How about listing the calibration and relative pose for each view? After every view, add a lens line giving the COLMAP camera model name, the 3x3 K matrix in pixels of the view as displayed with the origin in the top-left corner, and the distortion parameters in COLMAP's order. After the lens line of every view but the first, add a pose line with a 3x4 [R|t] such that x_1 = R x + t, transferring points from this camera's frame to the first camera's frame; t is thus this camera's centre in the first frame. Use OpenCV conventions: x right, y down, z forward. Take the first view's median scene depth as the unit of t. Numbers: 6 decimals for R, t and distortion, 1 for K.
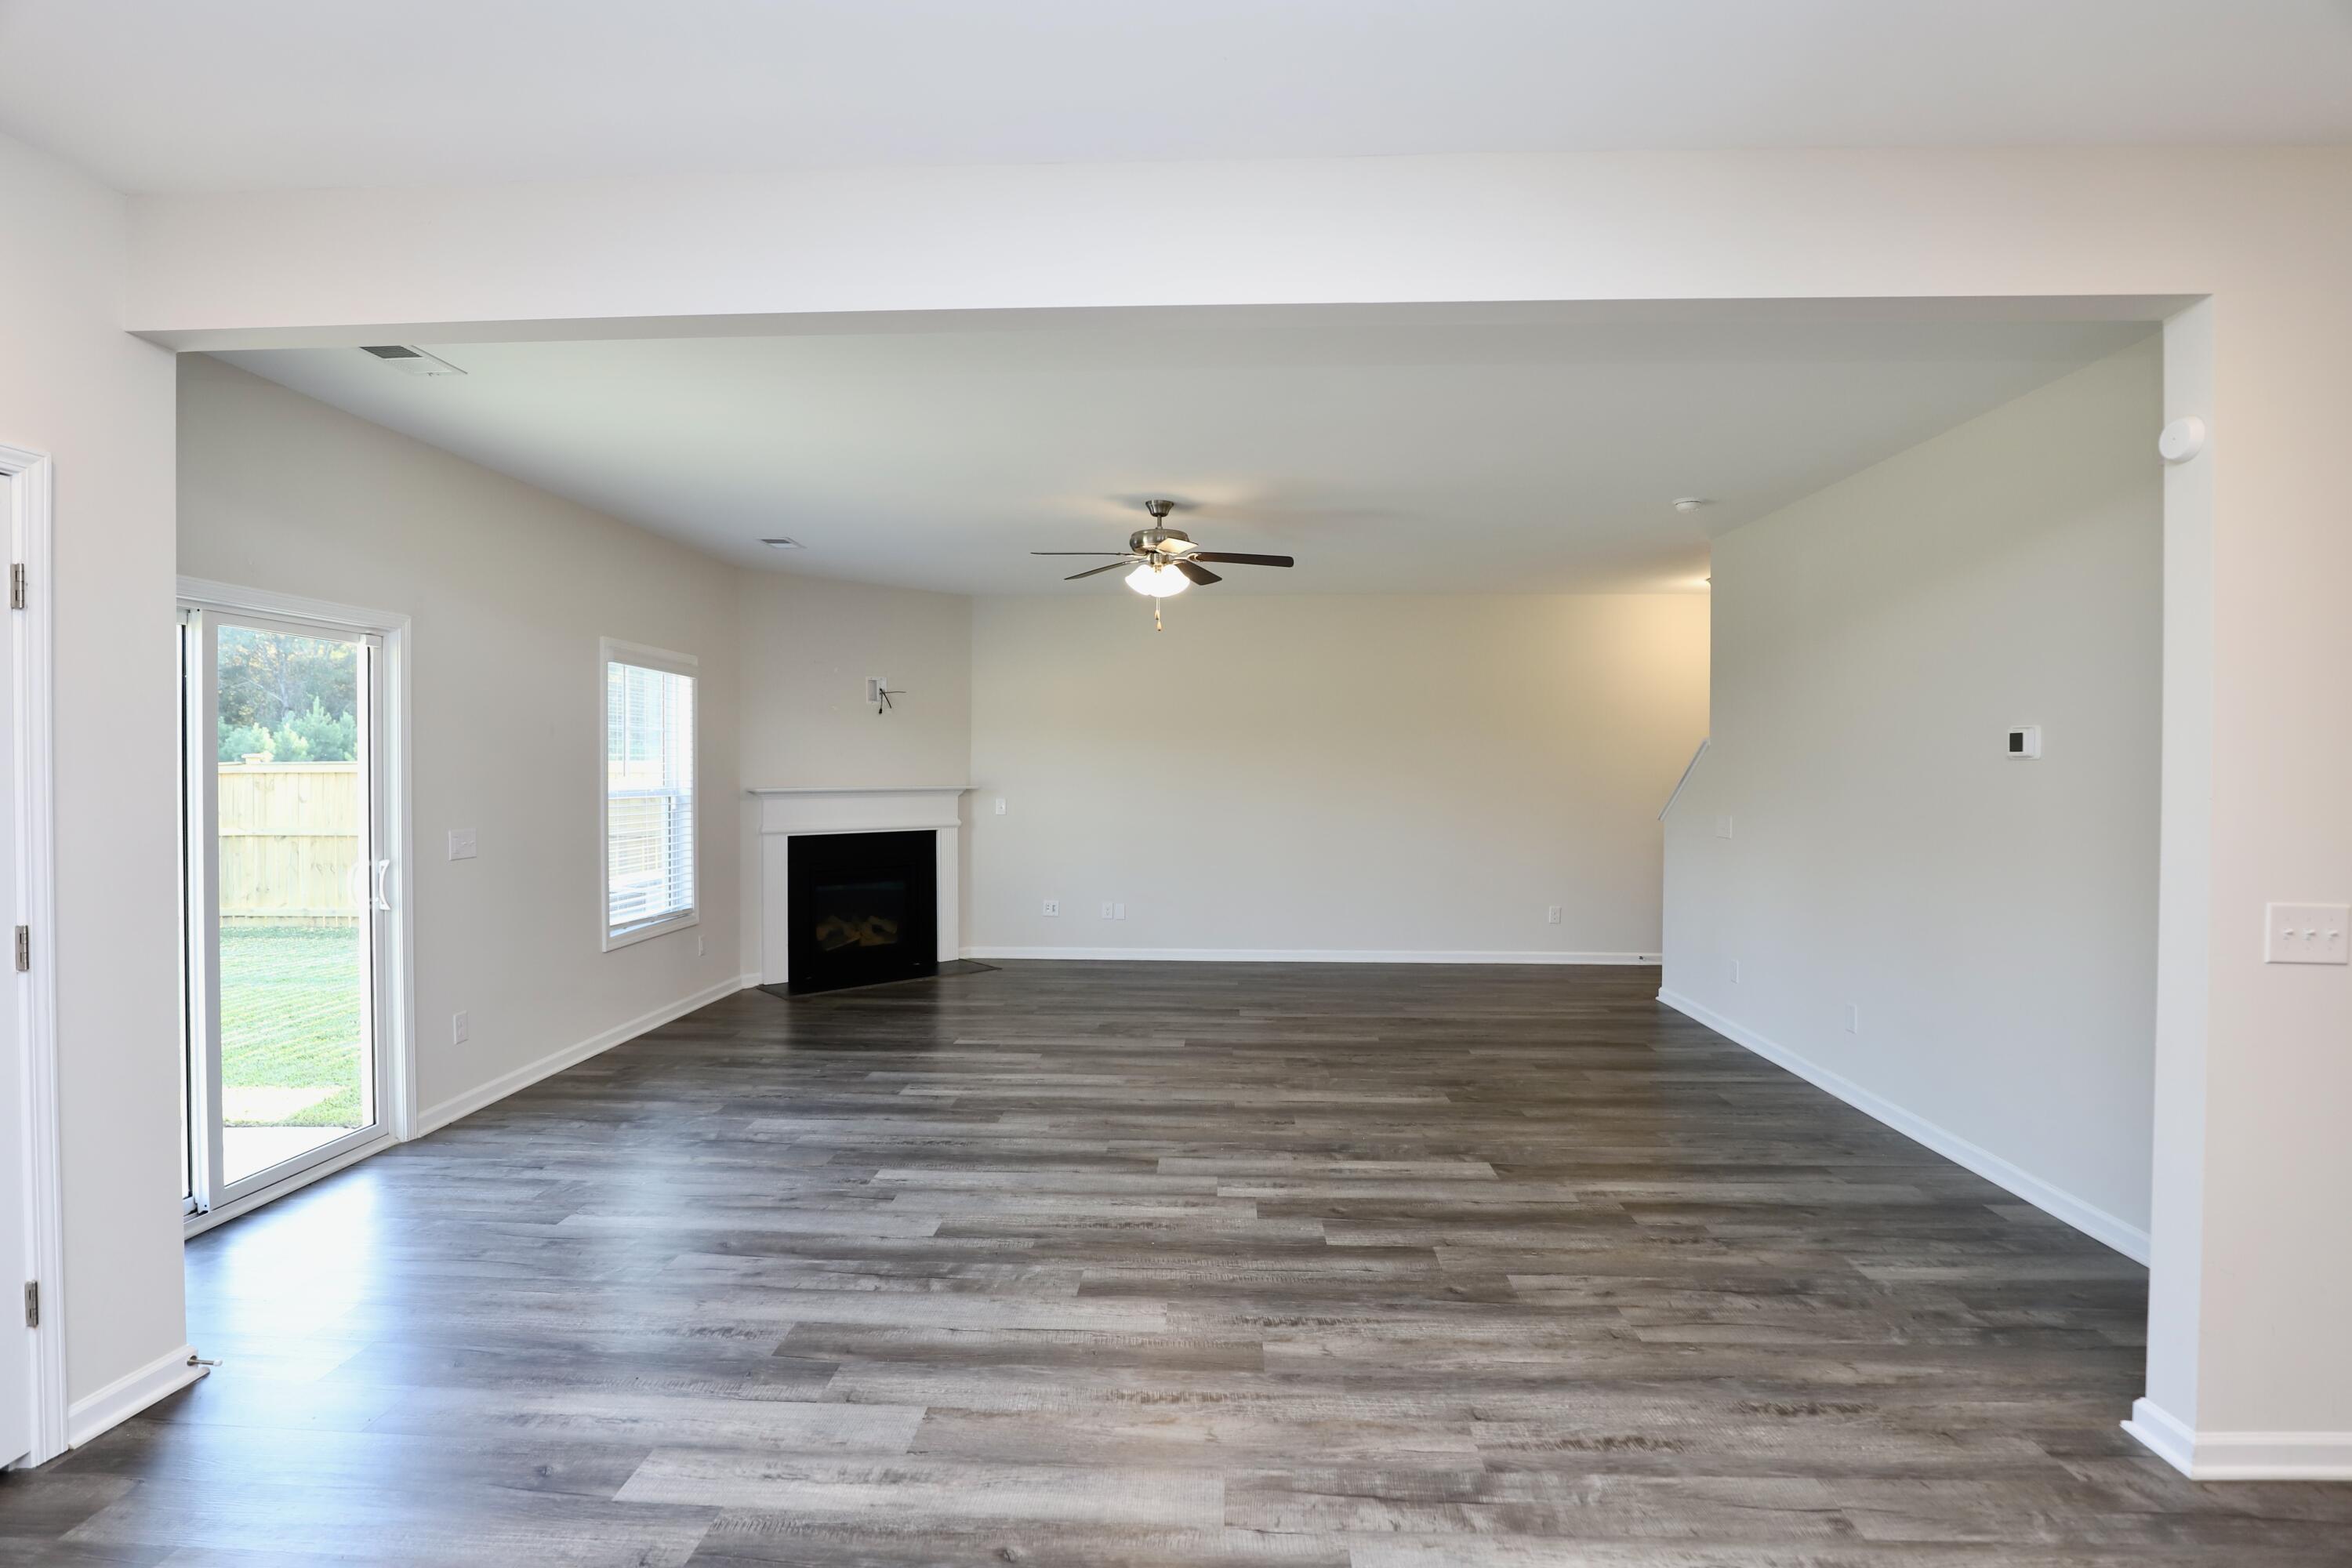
lens RADIAL K [[1085.3, 0, 1183.7], [0, 1085.3, 785.3], [0, 0, 1]] dist [-0.029776, 0.005686]
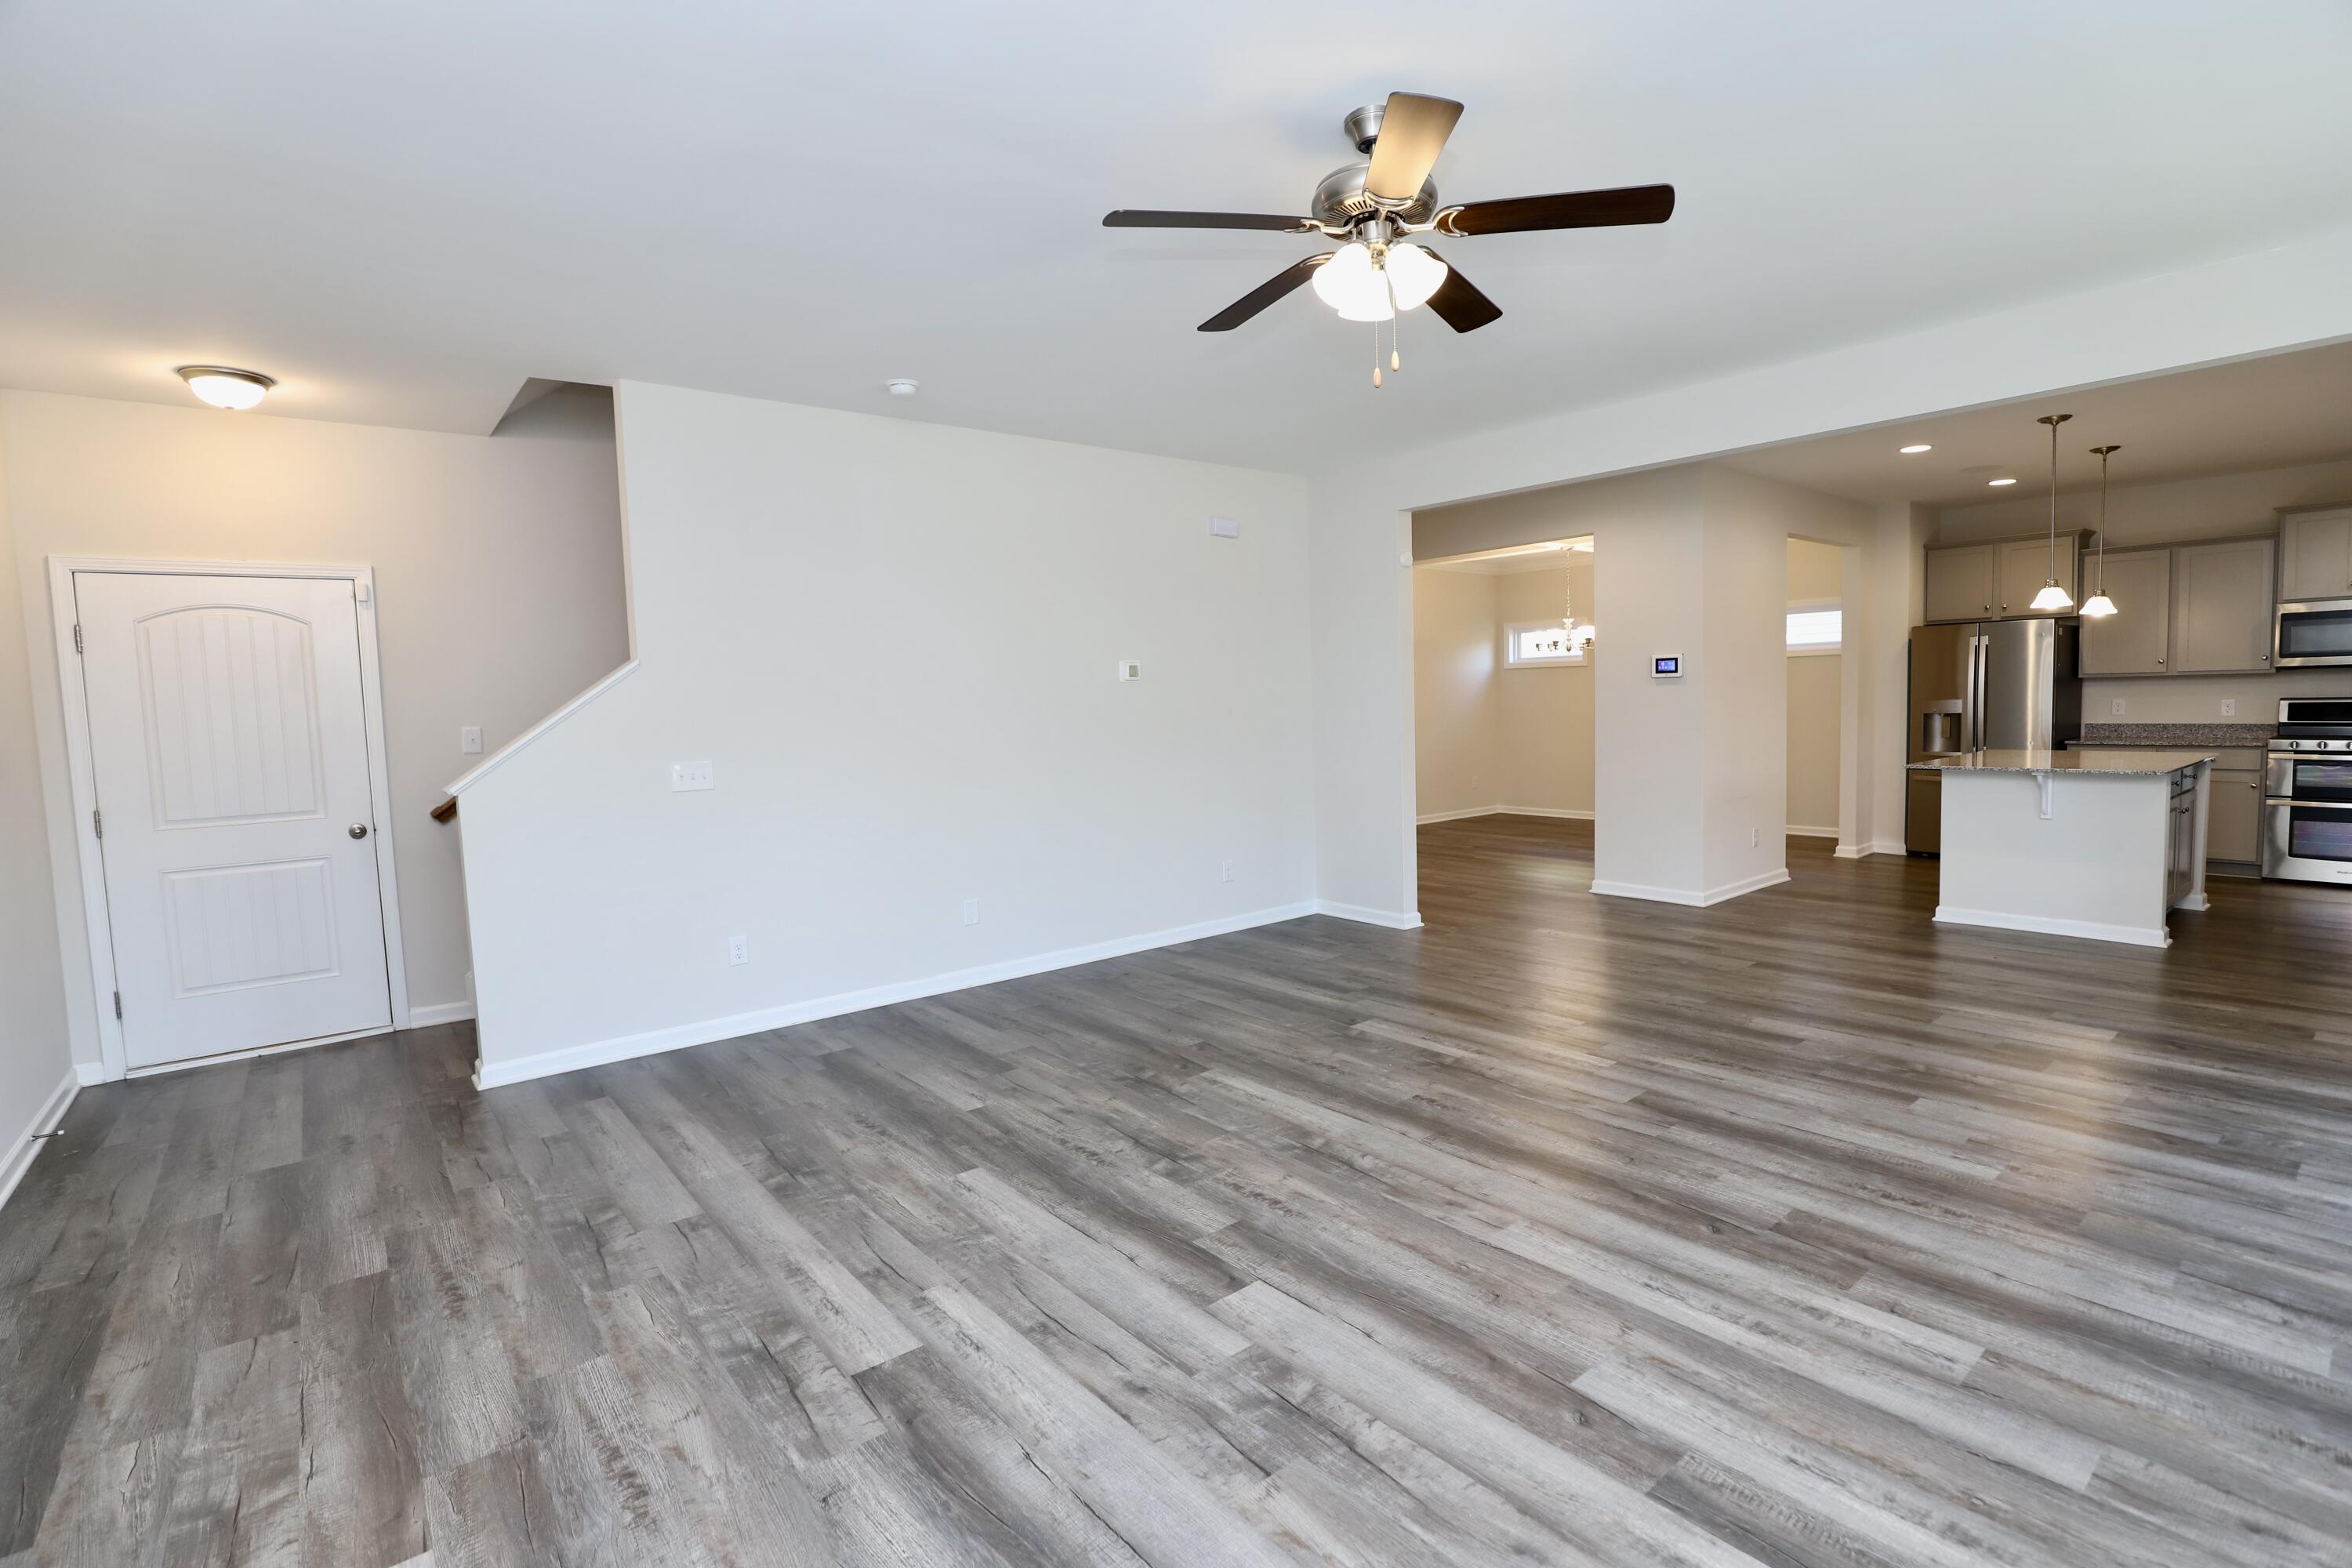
lens RADIAL K [[1085.3, 0, 1187.6], [0, 1085.3, 795.0], [0, 0, 1]] dist [-0.029776, 0.005686]
pose [[-0.663587, -0.049688, 0.746447, -0.333414], [0.040097, 0.993995, 0.101812, -0.011085], [-0.747023, 0.097491, -0.657610, 1.398300]]
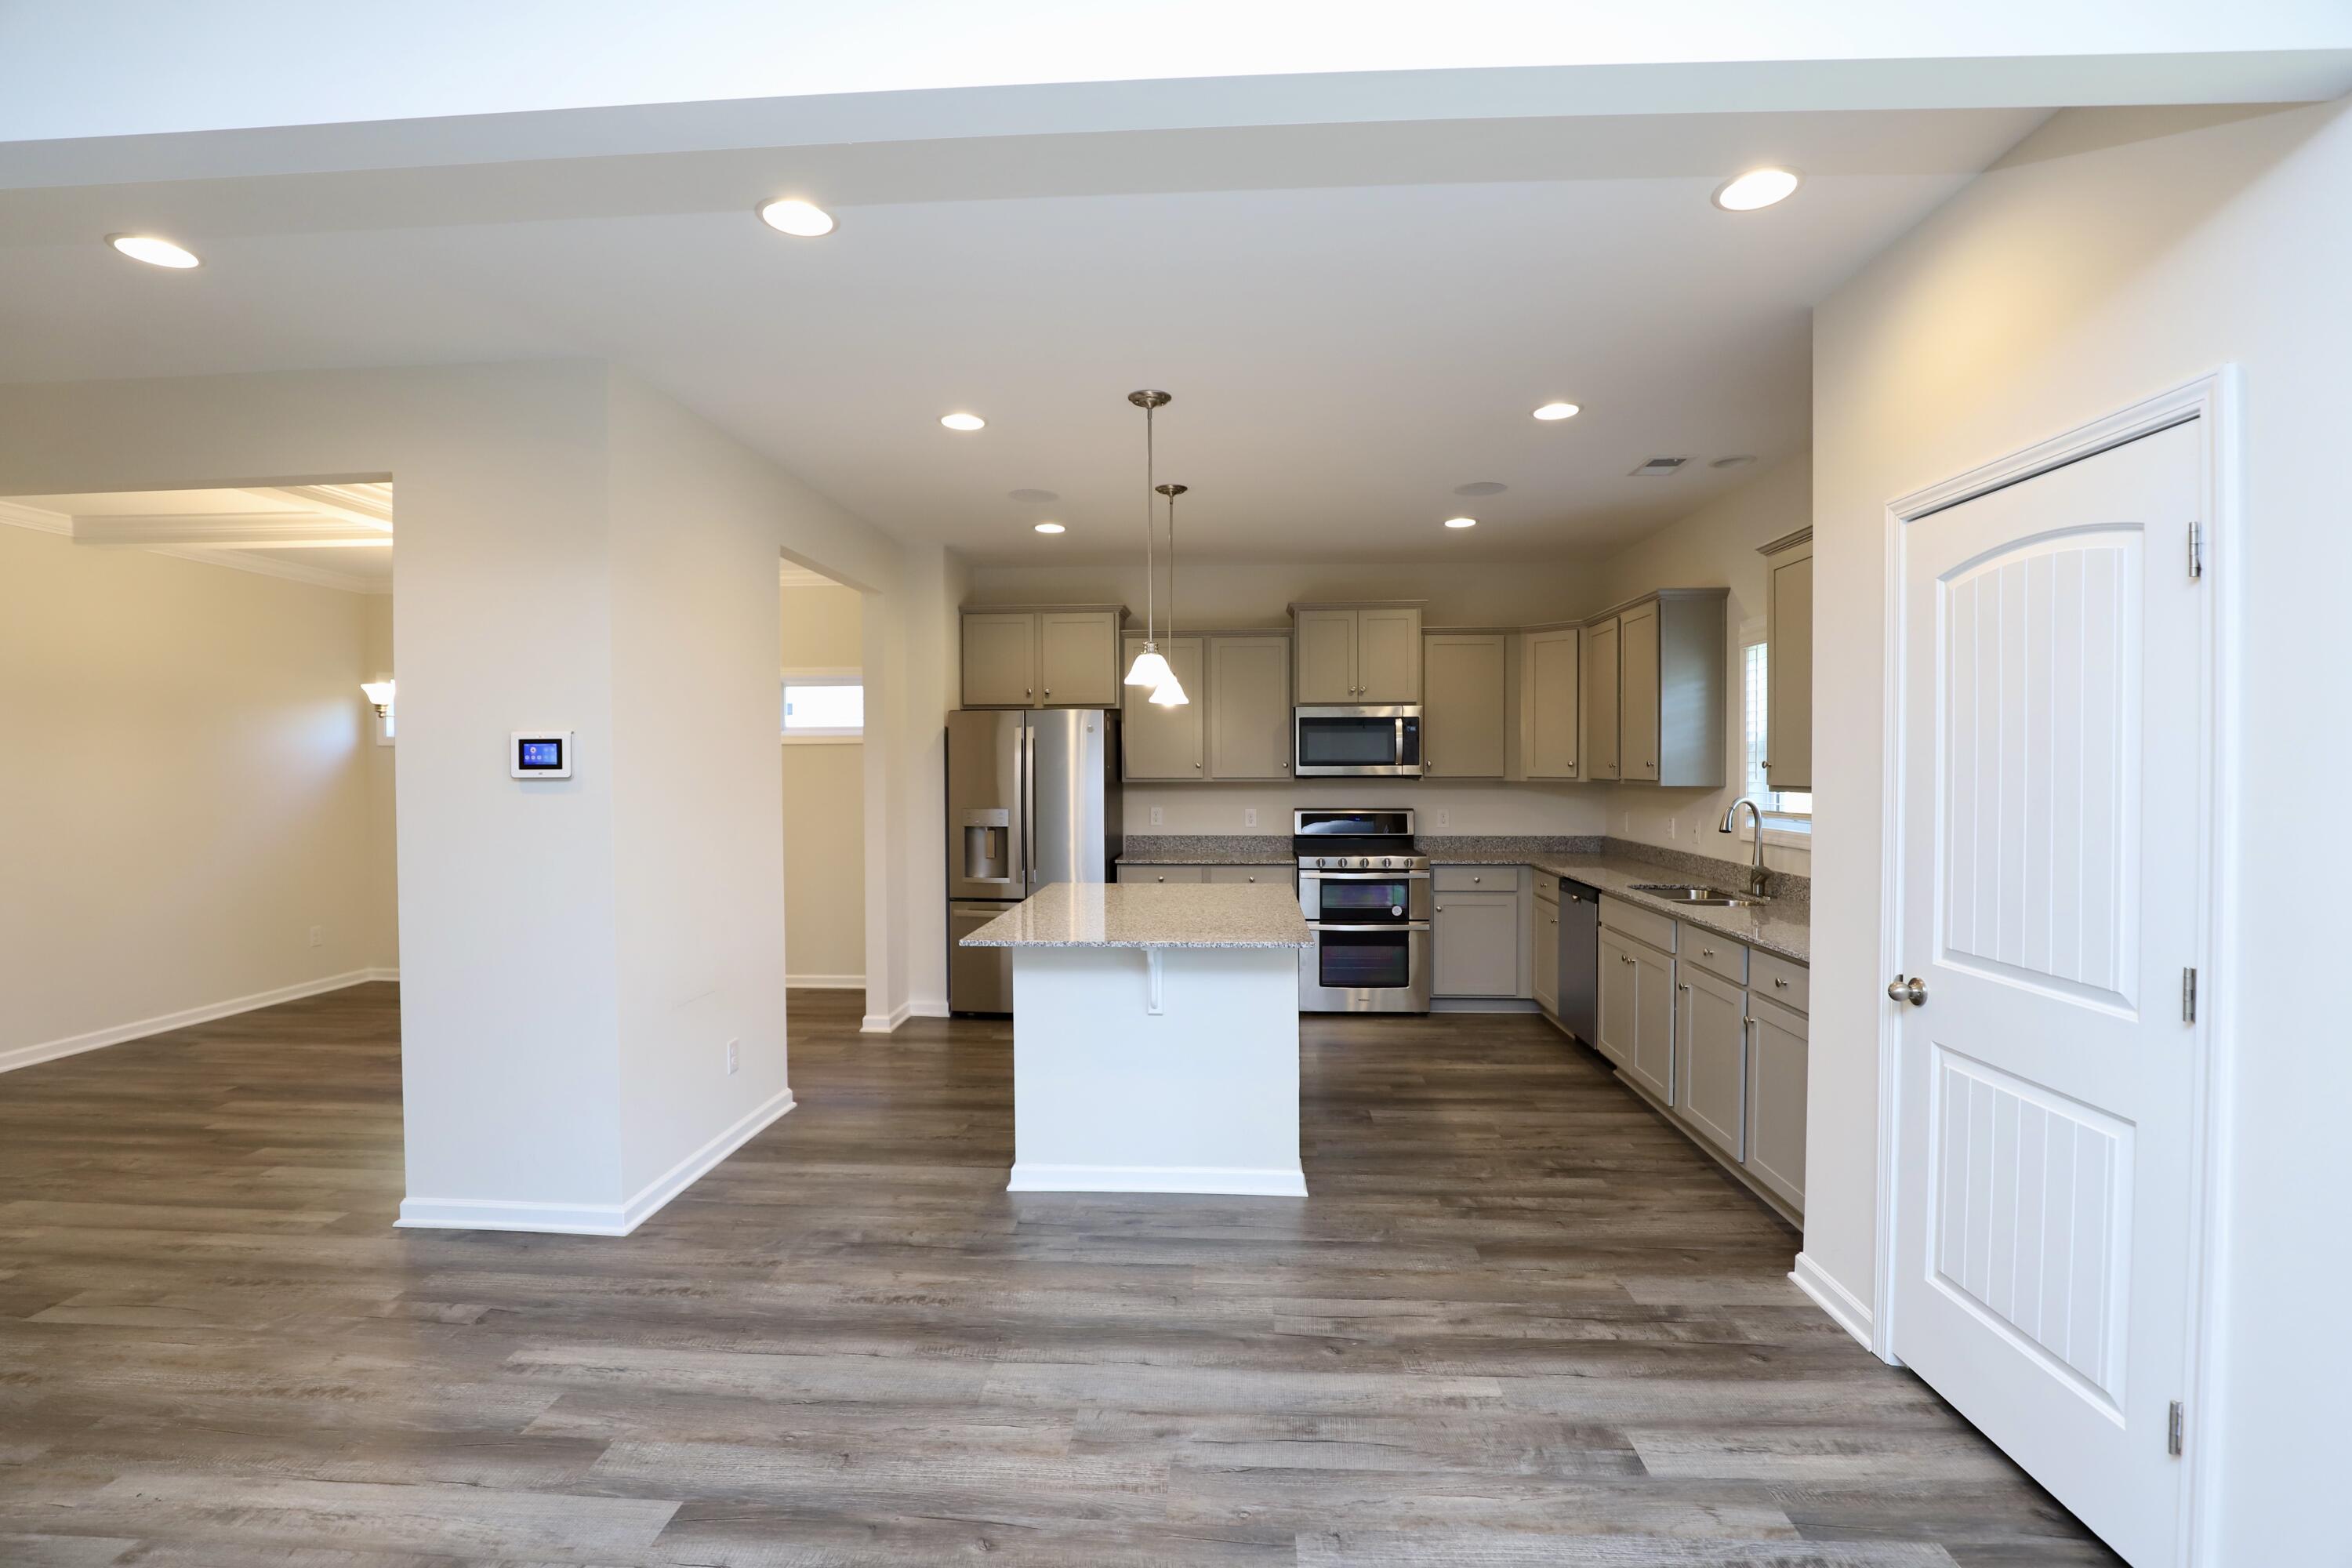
lens RADIAL K [[1085.3, 0, 1171.5], [0, 1085.3, 768.3], [0, 0, 1]] dist [-0.029776, 0.005686]
pose [[-0.999608, -0.001026, 0.027987, -0.134972], [-0.000392, 0.999743, 0.022658, -0.016930], [-0.028003, 0.022638, -0.999351, 0.738103]]
